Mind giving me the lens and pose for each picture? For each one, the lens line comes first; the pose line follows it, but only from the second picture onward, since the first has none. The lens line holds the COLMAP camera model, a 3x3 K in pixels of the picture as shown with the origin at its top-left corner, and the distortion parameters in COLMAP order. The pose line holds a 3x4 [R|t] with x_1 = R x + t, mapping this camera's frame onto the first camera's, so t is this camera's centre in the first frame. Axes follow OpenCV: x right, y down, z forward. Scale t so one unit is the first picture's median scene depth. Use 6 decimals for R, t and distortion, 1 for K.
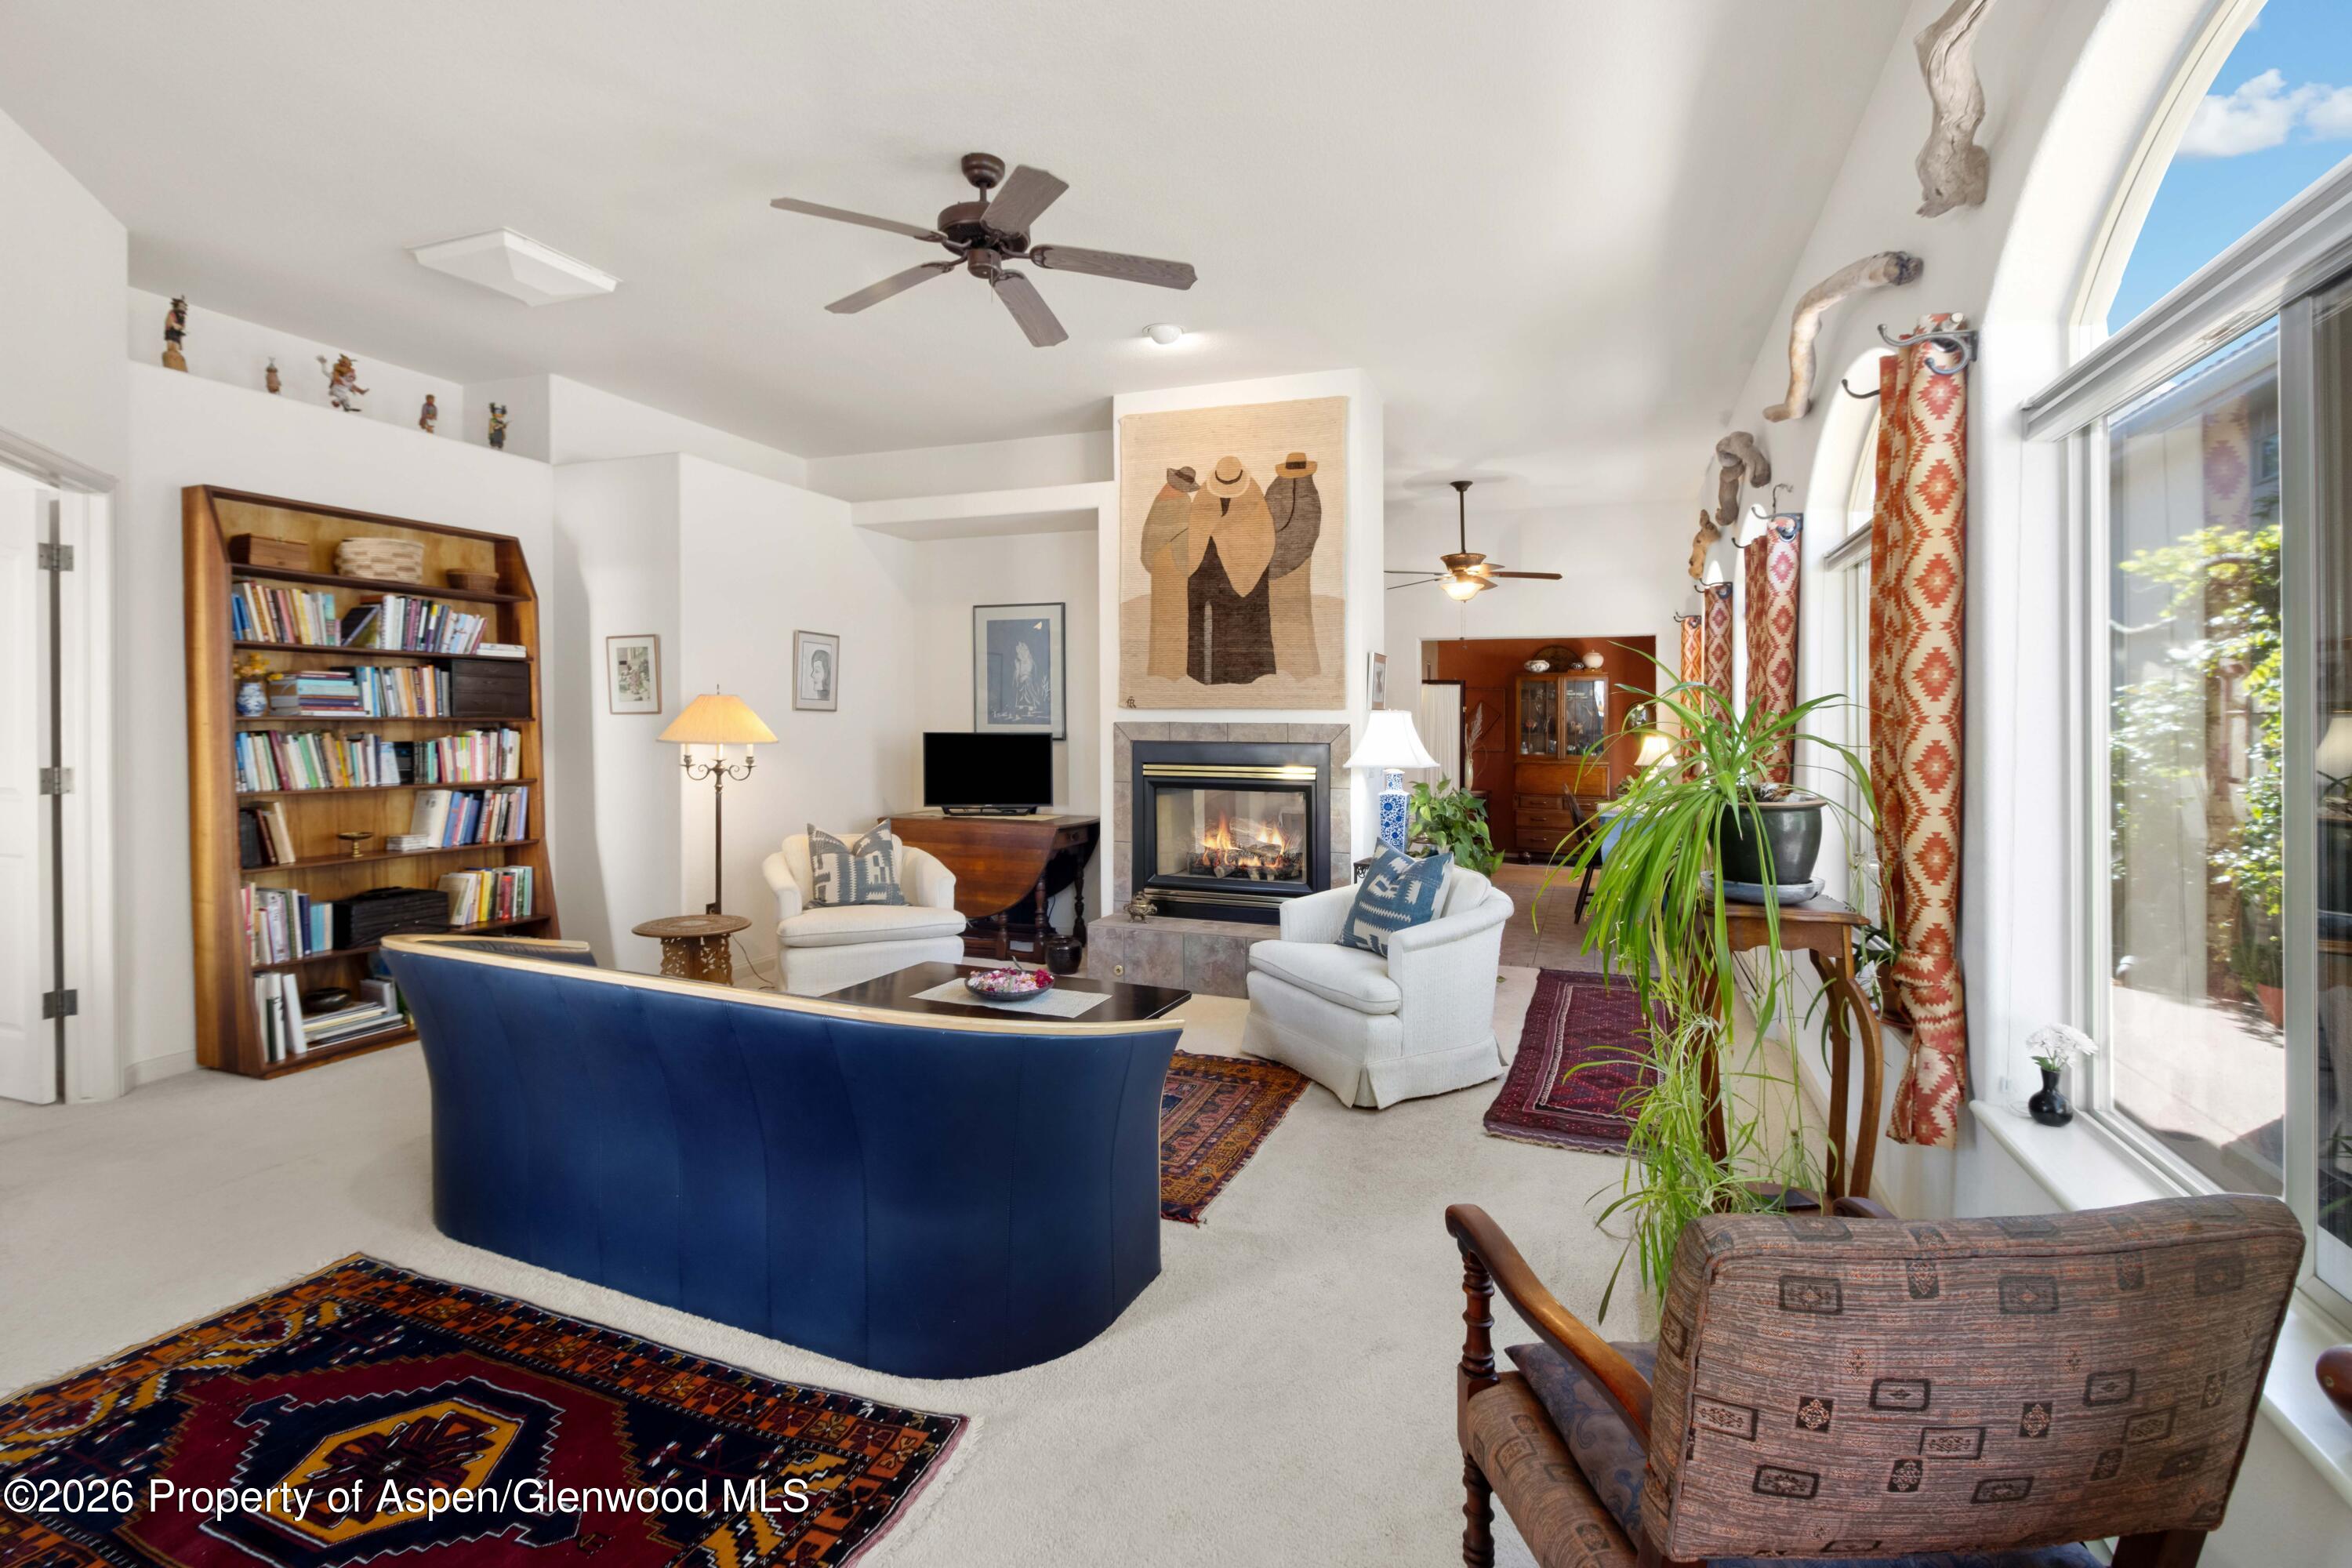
lens RADIAL K [[1137.9, 0, 1117.1], [0, 1137.9, 705.9], [0, 0, 1]] dist [0.022932, -0.020527]
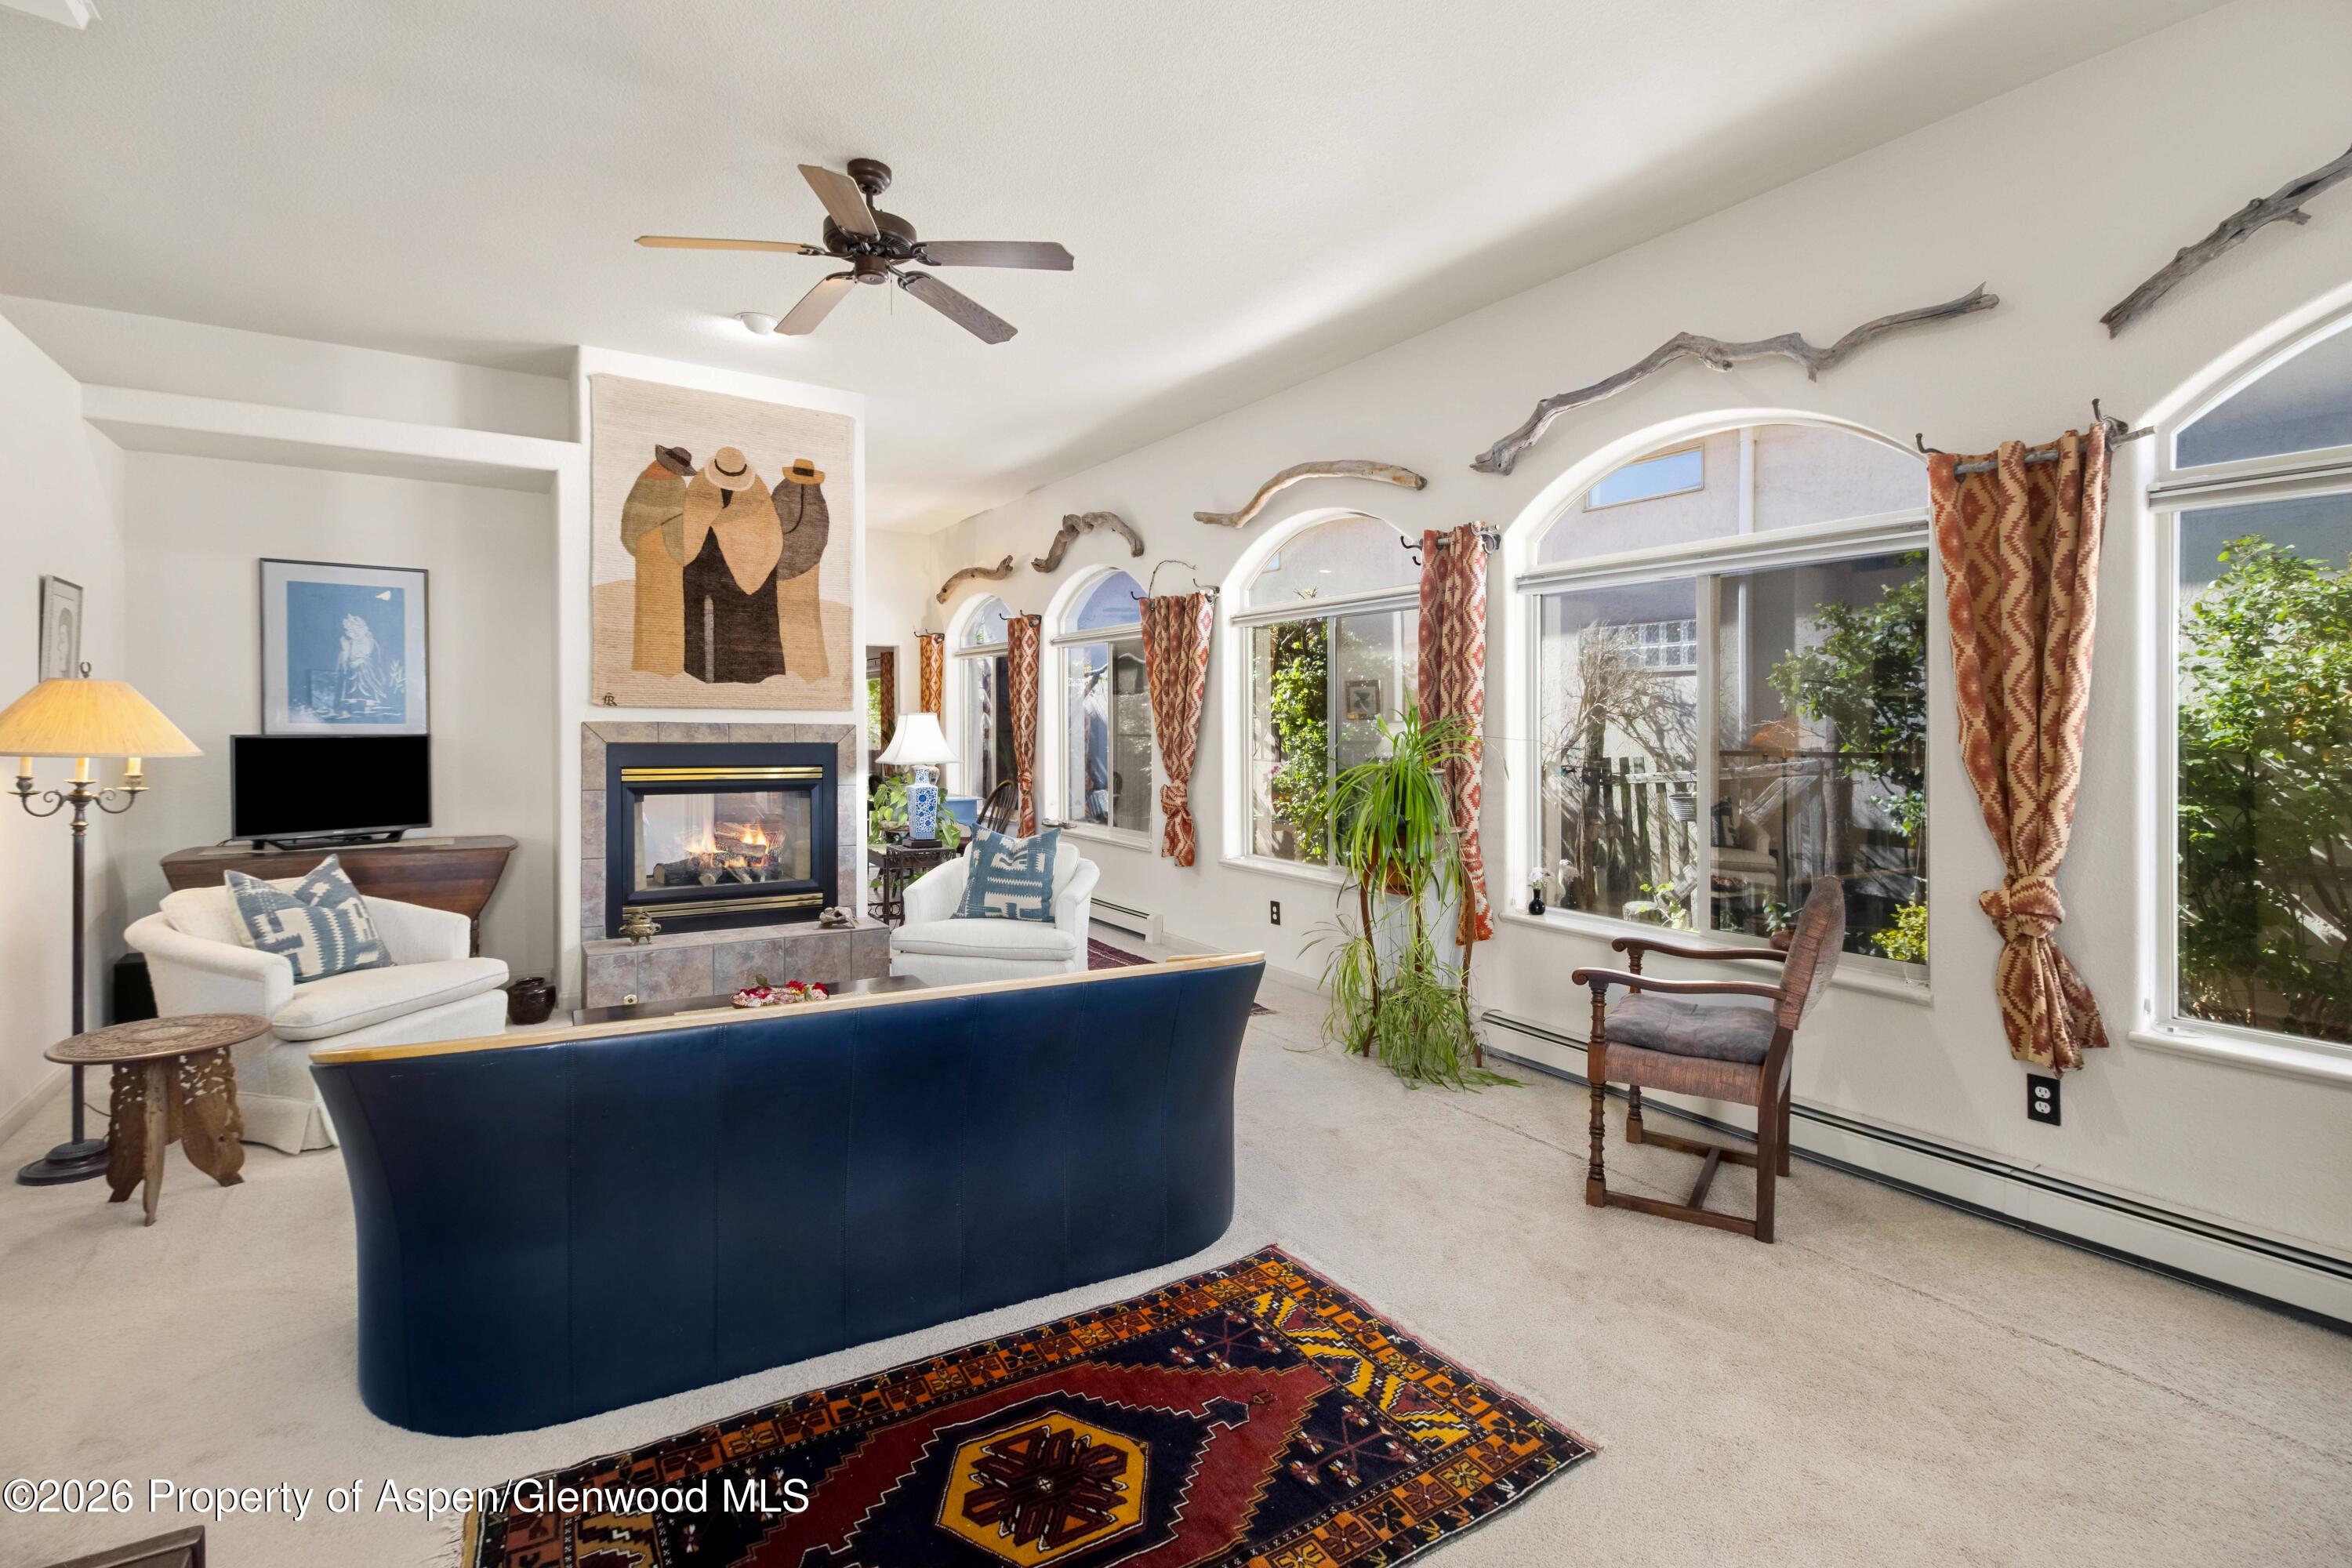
lens RADIAL K [[1163.6, 0, 1209.1], [0, 1163.6, 688.1], [0, 0, 1]] dist [0.004362, 0.000426]
pose [[0.550136, 0.025048, 0.834699, -0.509994], [-0.017168, 0.999678, -0.018683, -0.003223], [-0.834899, -0.004052, 0.550389, 0.117737]]
